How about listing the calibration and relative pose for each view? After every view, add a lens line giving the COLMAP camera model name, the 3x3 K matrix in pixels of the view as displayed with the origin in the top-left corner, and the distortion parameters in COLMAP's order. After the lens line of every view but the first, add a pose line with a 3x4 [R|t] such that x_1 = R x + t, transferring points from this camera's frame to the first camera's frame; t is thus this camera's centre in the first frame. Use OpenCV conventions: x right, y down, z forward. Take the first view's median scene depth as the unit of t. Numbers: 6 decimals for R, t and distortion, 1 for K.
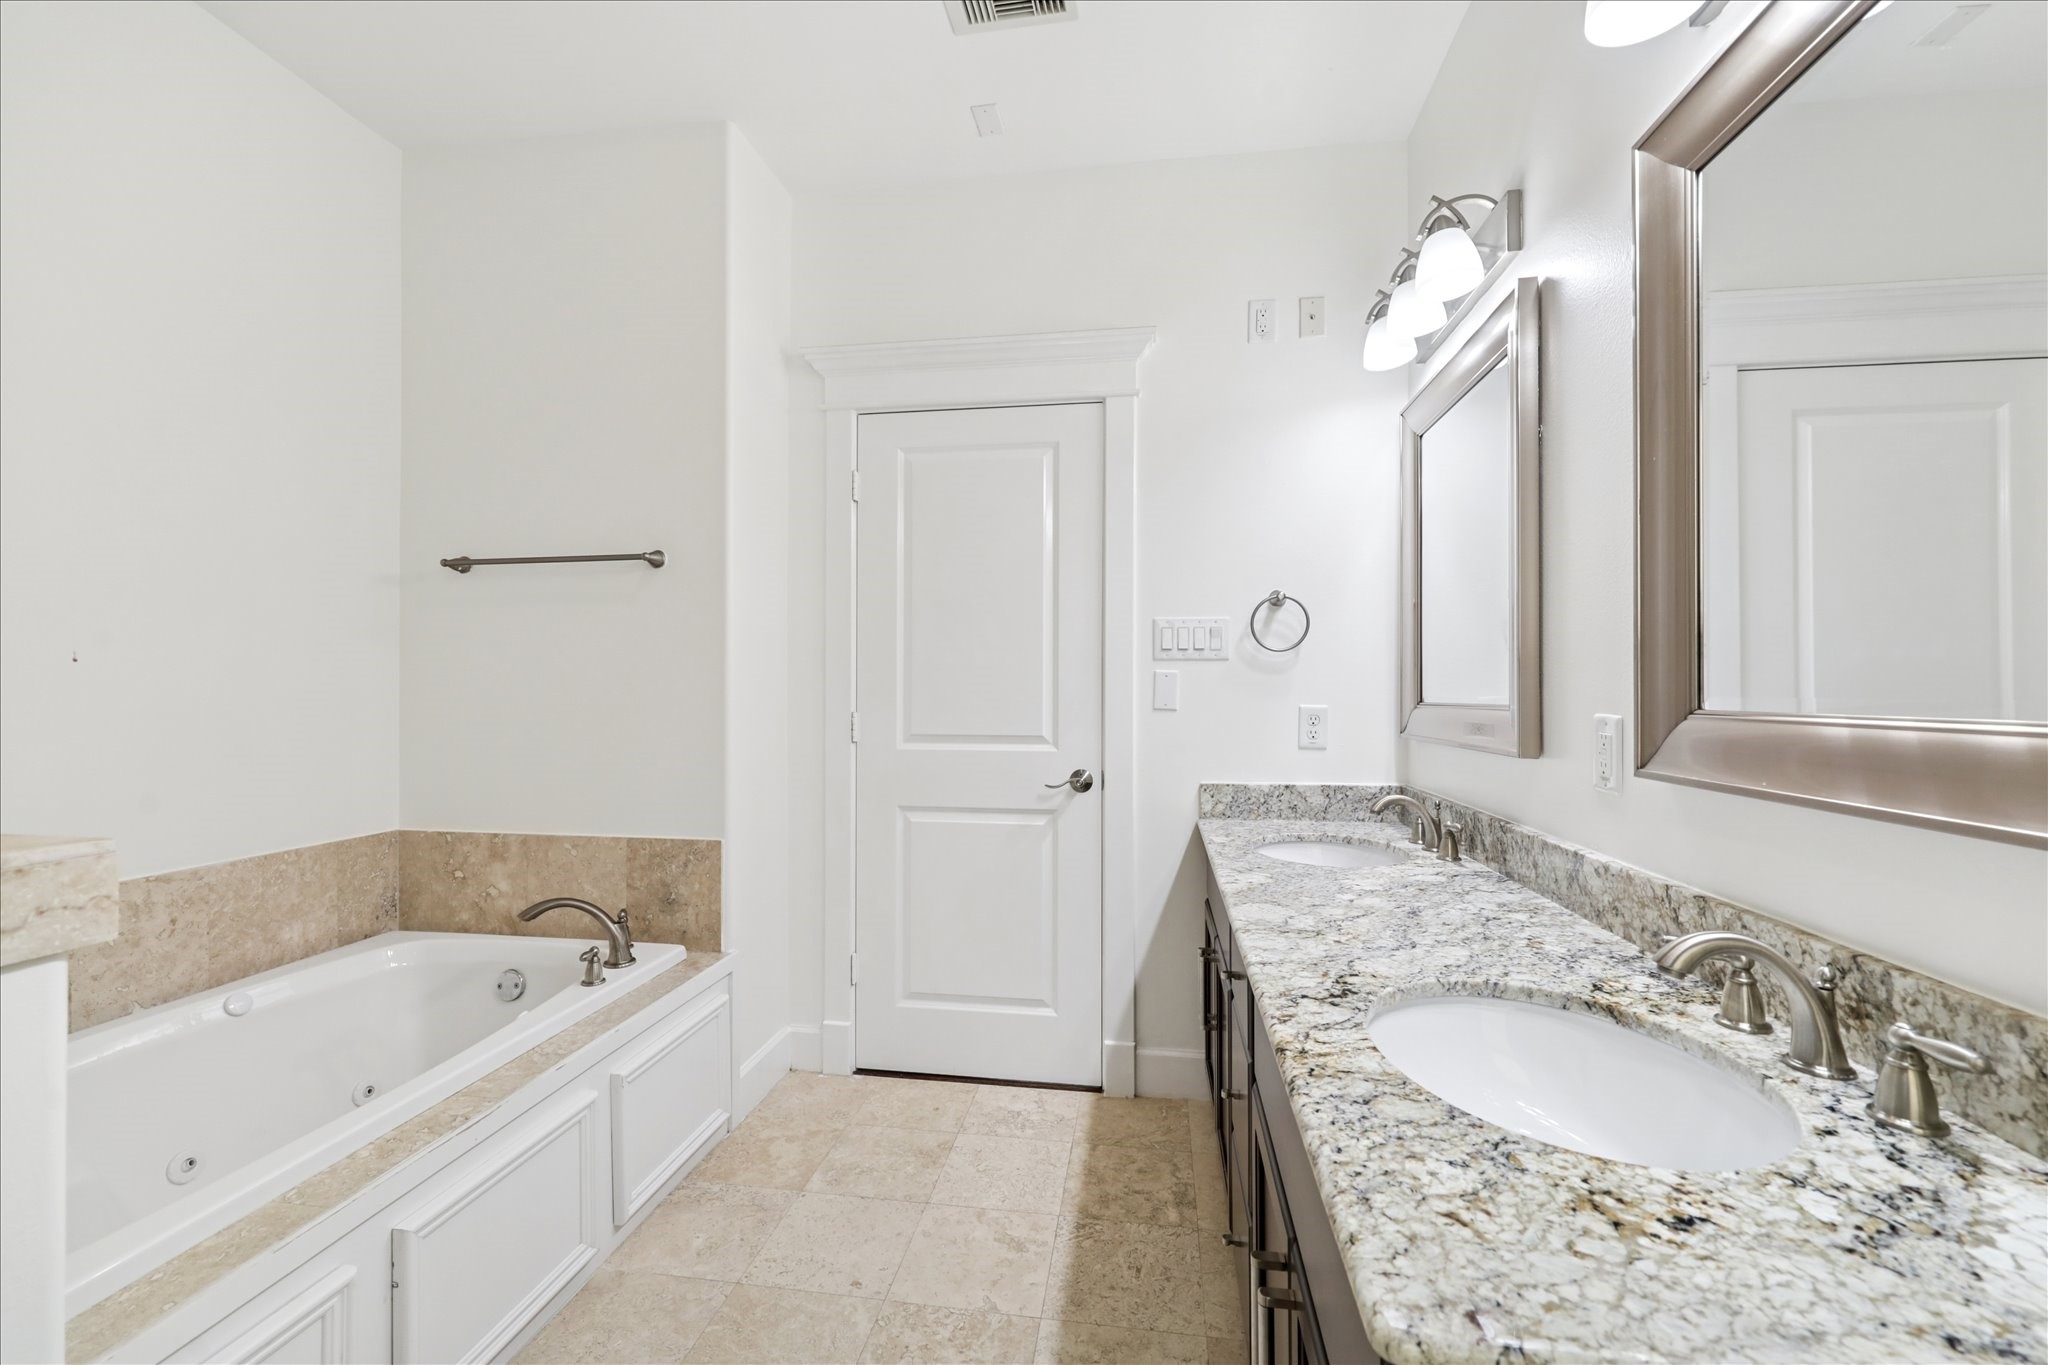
lens RADIAL K [[827.1, 0, 1026.8], [0, 827.1, 677.6], [0, 0, 1]] dist [0.000029, -0.000102]
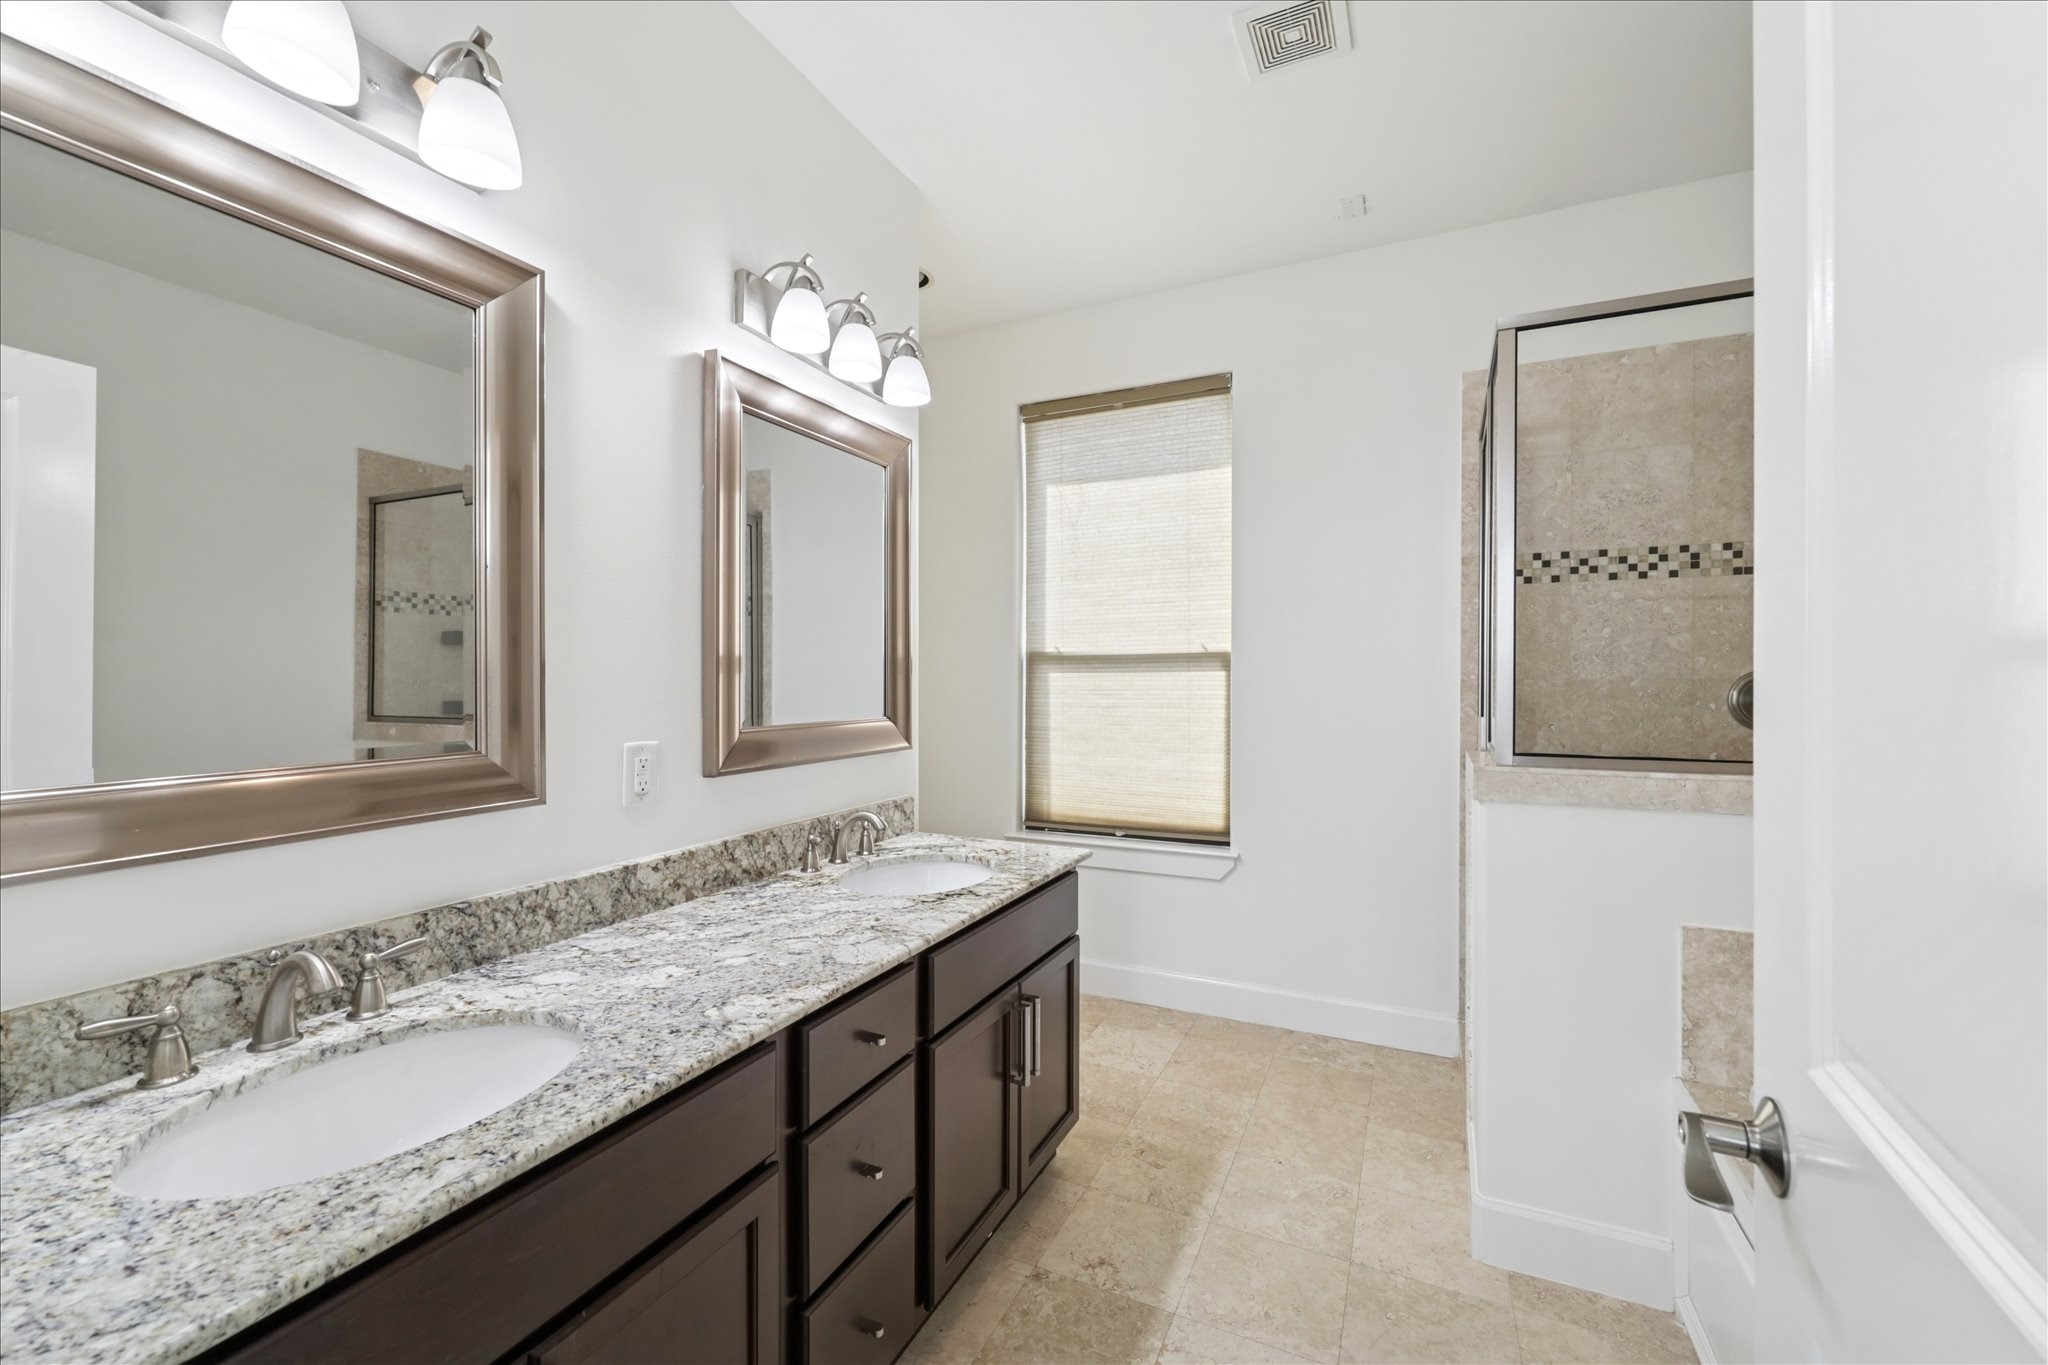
lens RADIAL K [[827.1, 0, 1026.8], [0, 827.1, 677.6], [0, 0, 1]] dist [0.000029, -0.000102]
pose [[-0.956149, 0.001132, 0.292878, -0.247910], [-0.001978, 0.999945, -0.010320, -0.047861], [-0.292874, -0.010447, -0.956094, 2.447364]]
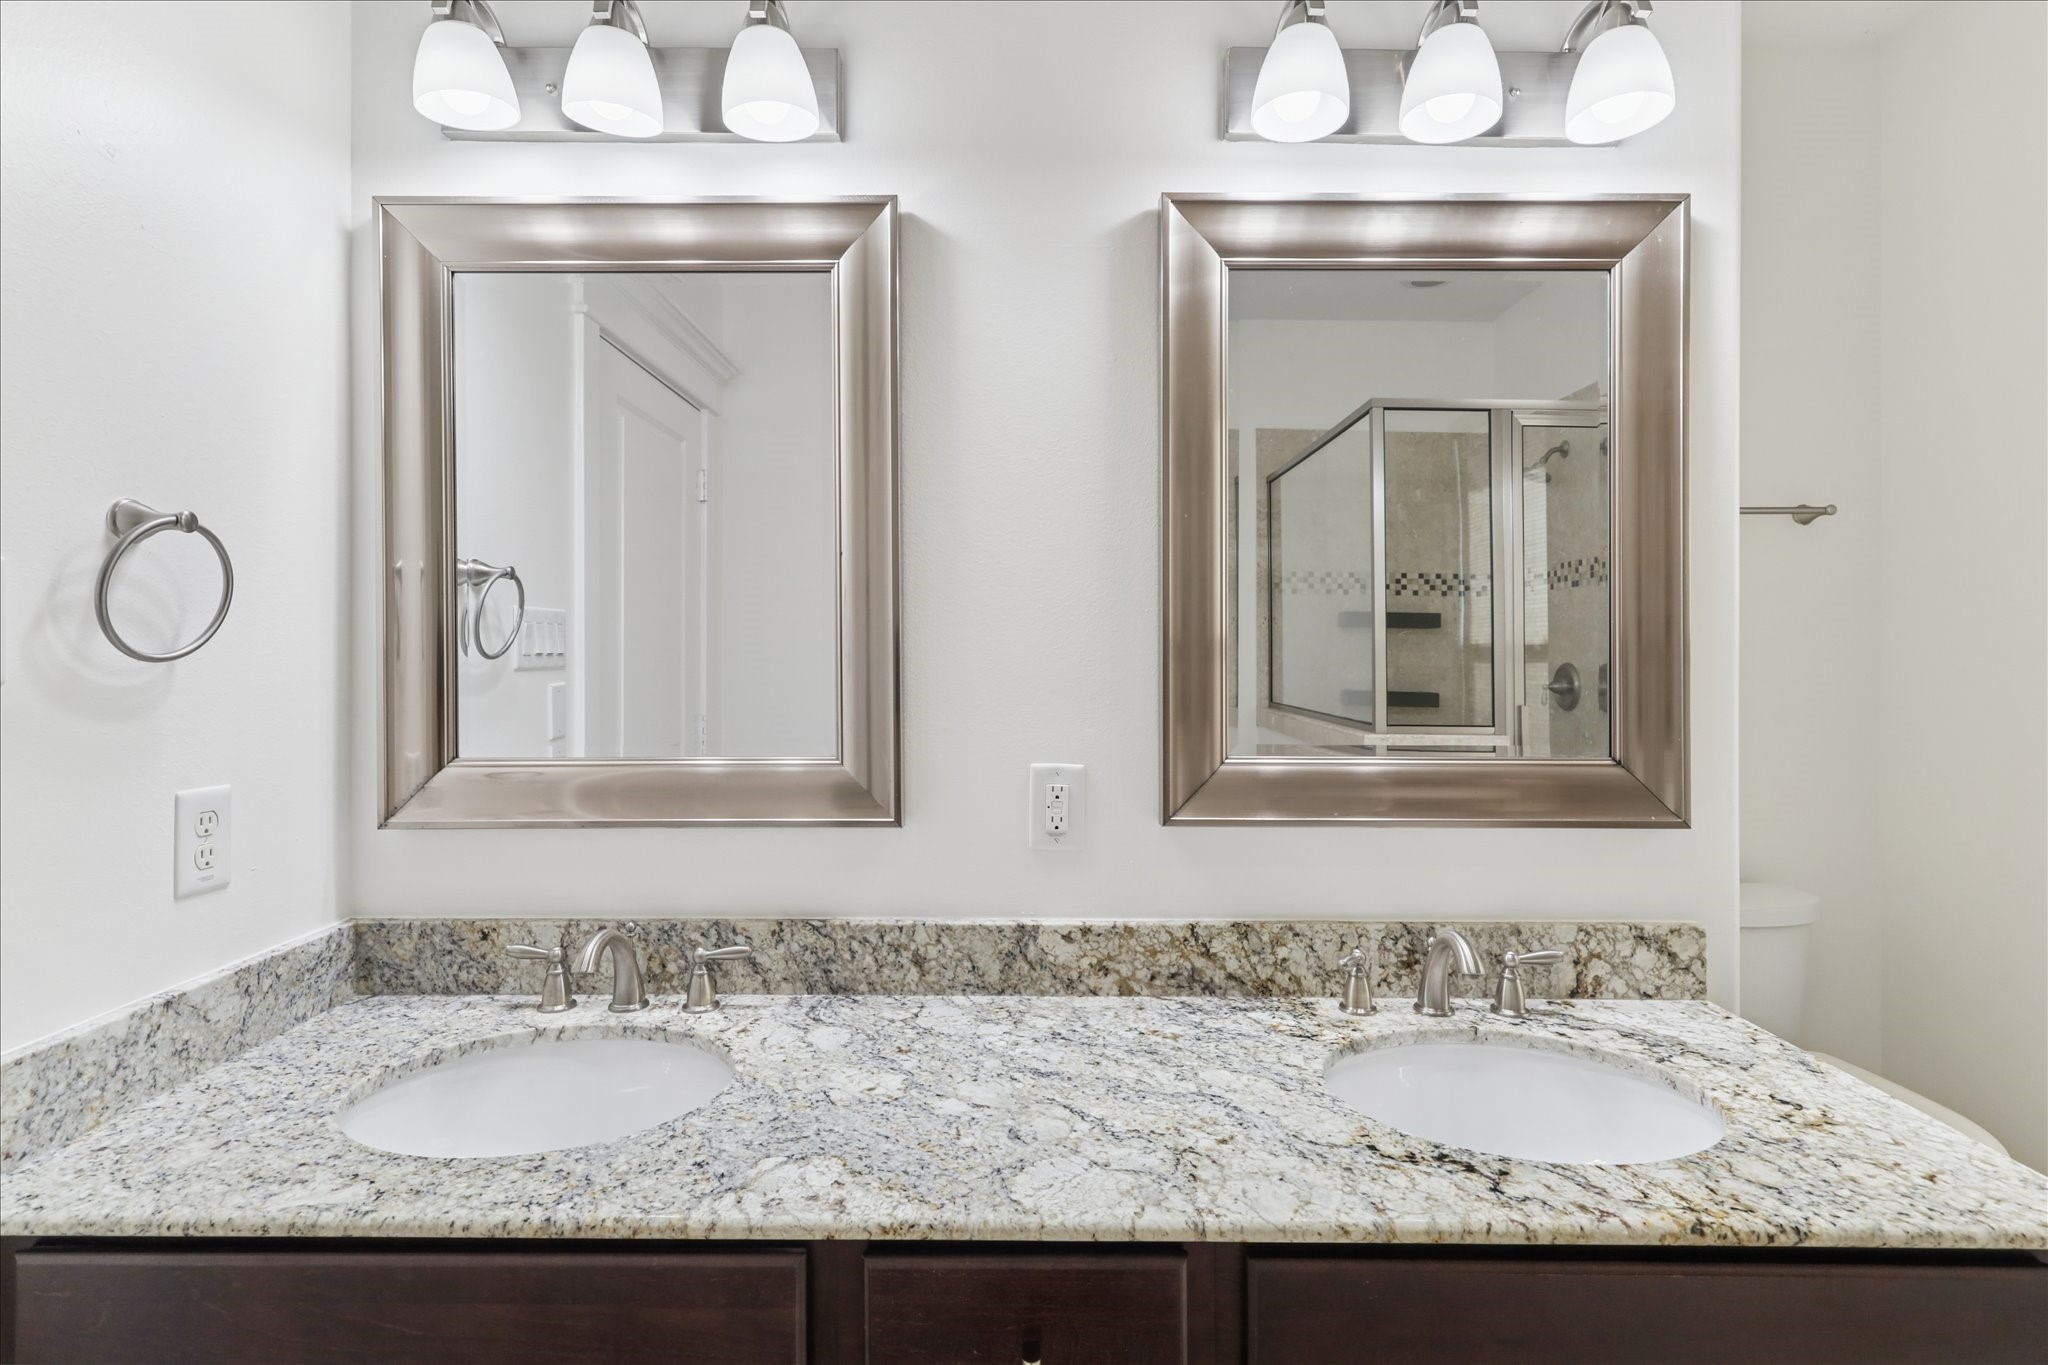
lens RADIAL K [[999.8, 0, 1027.3], [0, 999.8, 666.6], [0, 0, 1]] dist [0.001815, -0.000131]
pose [[-0.141911, -0.012161, 0.989805, -0.469842], [-0.017290, 0.999802, 0.009805, -0.088602], [-0.989728, -0.015722, -0.142093, 1.456379]]
